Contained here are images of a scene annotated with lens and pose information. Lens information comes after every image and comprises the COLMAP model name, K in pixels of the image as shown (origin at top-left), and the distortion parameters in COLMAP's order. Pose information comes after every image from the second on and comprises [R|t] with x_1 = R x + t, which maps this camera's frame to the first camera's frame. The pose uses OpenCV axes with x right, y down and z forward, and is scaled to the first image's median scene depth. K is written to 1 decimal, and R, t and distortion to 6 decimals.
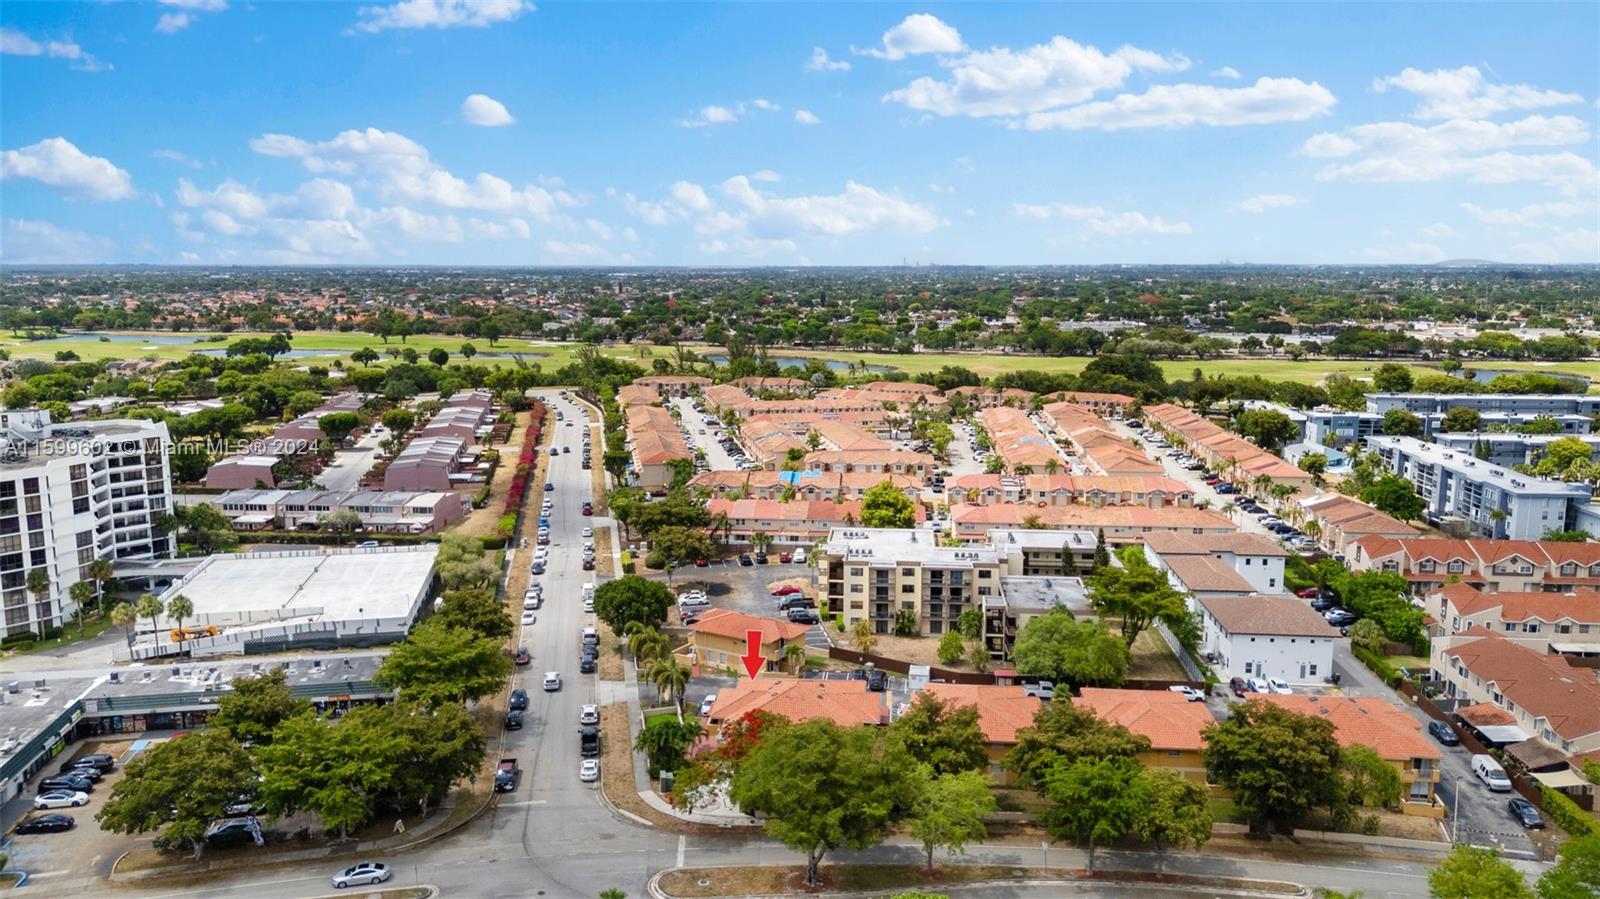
lens RADIAL K [[1198.9, 0, 800.0], [0, 1198.9, 449.5], [0, 0, 1]] dist [0.118097, -0.184014]
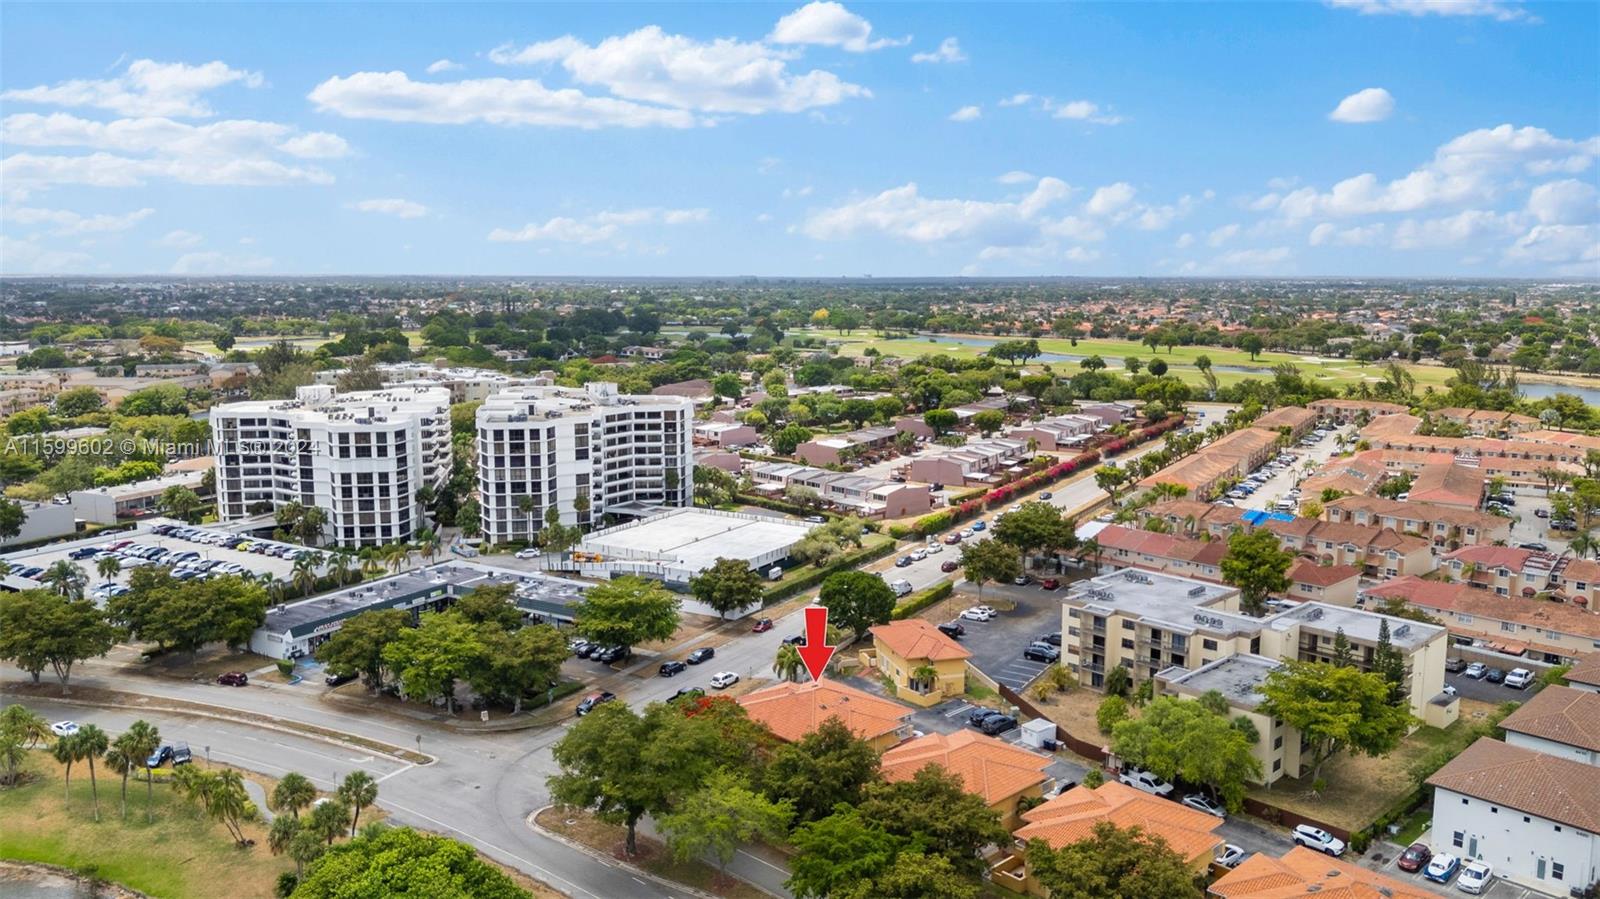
lens RADIAL K [[1191.6, 0, 801.1], [0, 1191.6, 473.2], [0, 0, 1]] dist [0.172367, -0.174380]
pose [[0.750586, 0.112800, -0.651073, 0.402091], [-0.106514, 0.993090, 0.049261, -0.020994], [0.652131, 0.032373, 0.757415, 0.149048]]
